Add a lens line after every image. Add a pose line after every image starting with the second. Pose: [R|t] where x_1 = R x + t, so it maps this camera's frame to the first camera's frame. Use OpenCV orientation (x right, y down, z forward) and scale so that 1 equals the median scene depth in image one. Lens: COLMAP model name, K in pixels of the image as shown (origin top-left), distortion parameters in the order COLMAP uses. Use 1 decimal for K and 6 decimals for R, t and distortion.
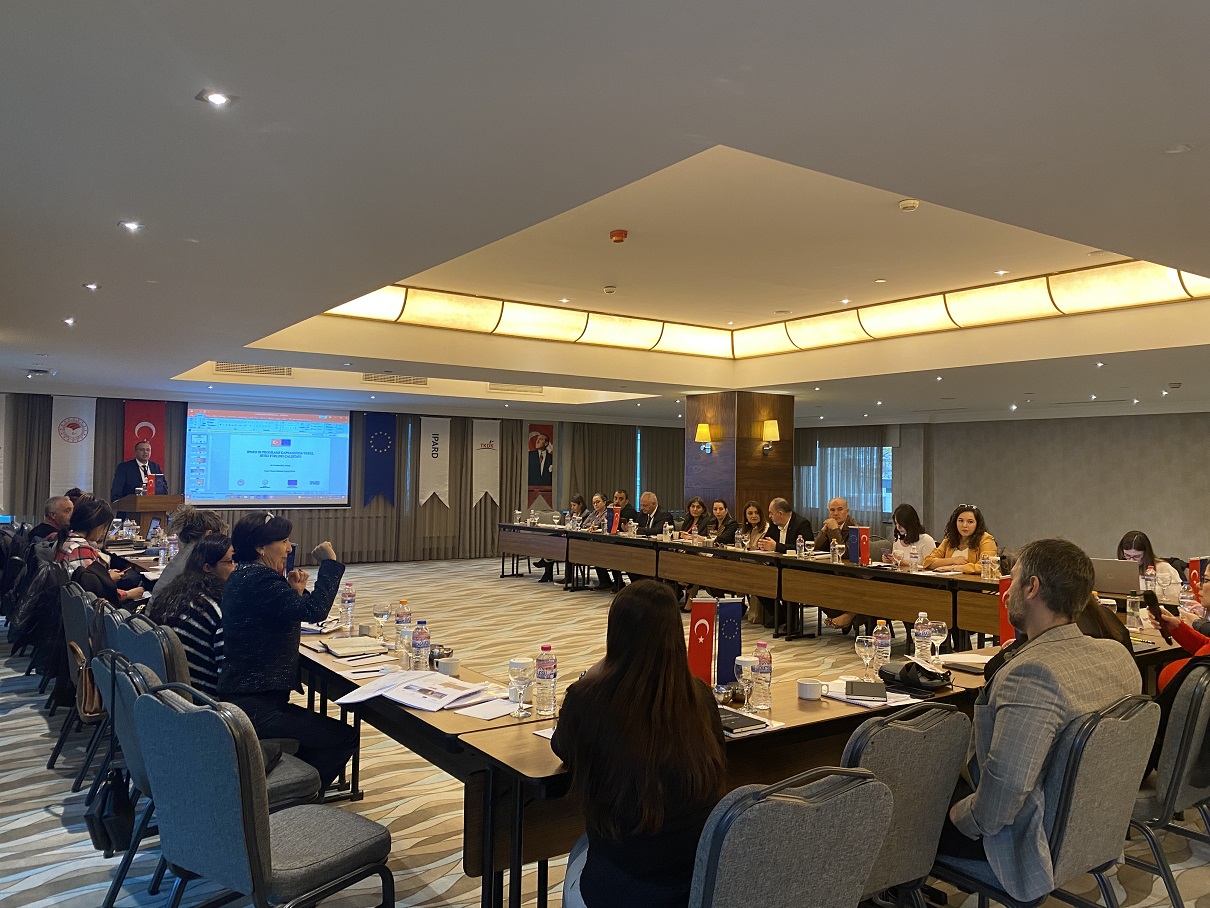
lens RADIAL K [[922.3, 0, 607.6], [0, 922.3, 455.1], [0, 0, 1]] dist [0.032240, -0.011398]
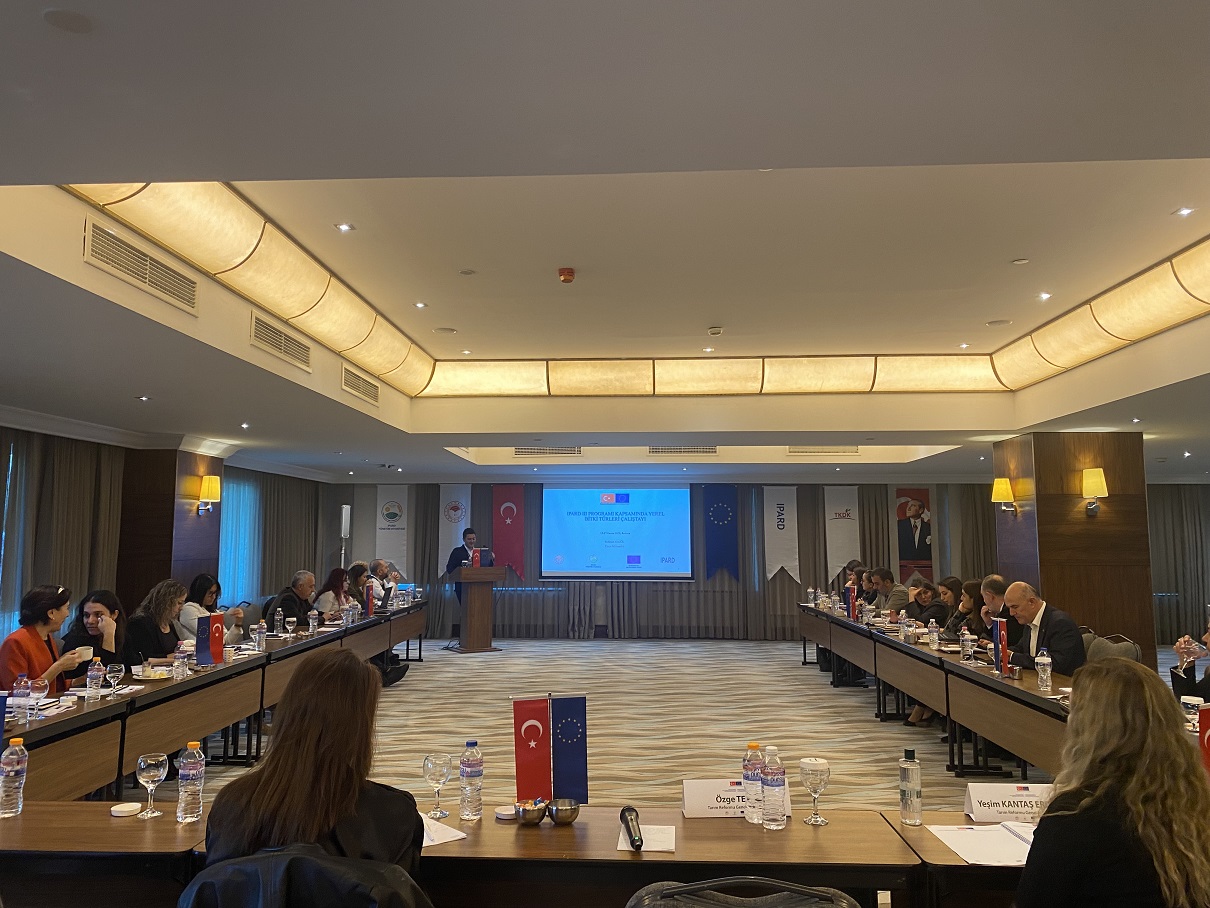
lens RADIAL K [[922.3, 0, 611.0], [0, 922.3, 449.0], [0, 0, 1]] dist [0.032240, -0.011398]
pose [[0.776267, -0.074211, -0.626021, 0.287157], [0.018179, 0.995269, -0.095440, 0.008435], [0.630142, 0.062706, 0.773944, 0.165912]]
